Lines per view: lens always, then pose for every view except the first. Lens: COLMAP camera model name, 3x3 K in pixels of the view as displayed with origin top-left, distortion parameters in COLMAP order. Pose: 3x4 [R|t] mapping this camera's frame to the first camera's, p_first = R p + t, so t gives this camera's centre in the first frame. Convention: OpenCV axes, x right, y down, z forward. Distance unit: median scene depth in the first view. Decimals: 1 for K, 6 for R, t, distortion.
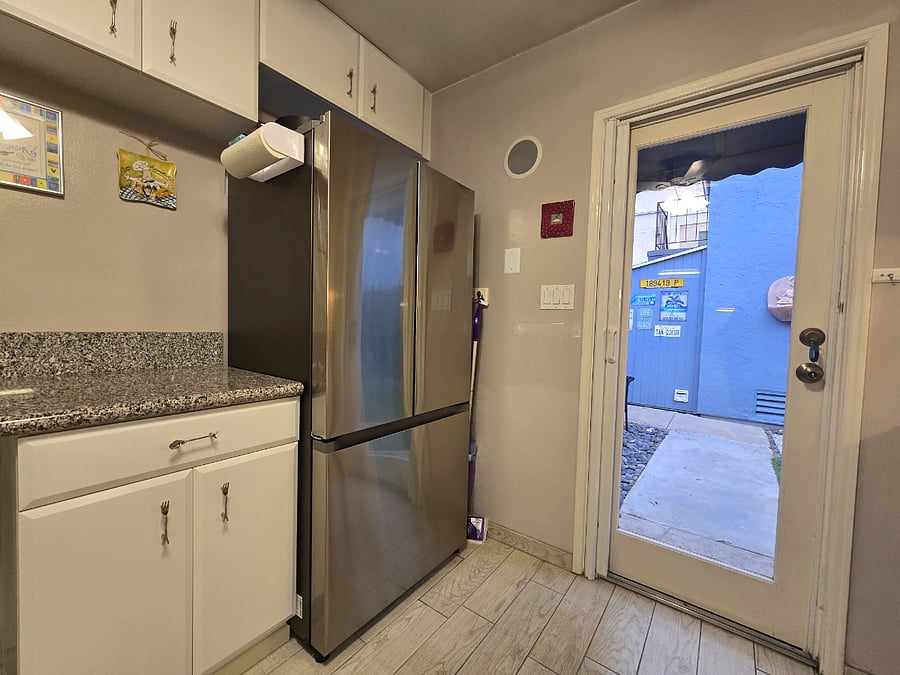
lens RADIAL K [[360.8, 0, 447.1], [0, 360.8, 340.4], [0, 0, 1]] dist [-0.009524, 0.001243]
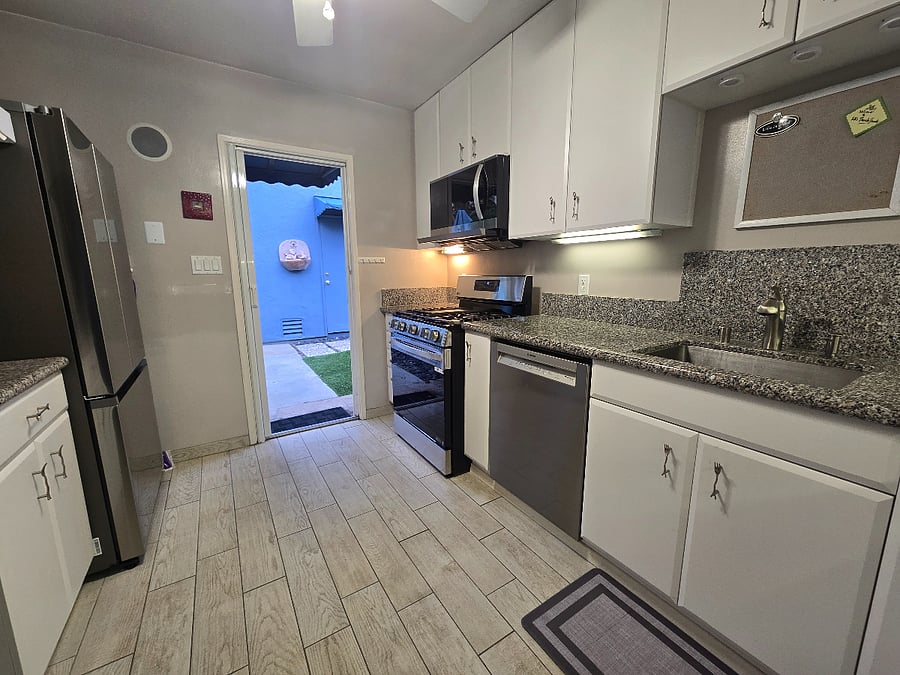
lens RADIAL K [[360.8, 0, 448.5], [0, 360.8, 336.8], [0, 0, 1]] dist [-0.009524, 0.001243]
pose [[0.335650, -0.195427, 0.921492, -0.690776], [0.063431, 0.980712, 0.184881, -0.046753], [-0.939849, -0.003604, 0.341572, -0.325141]]
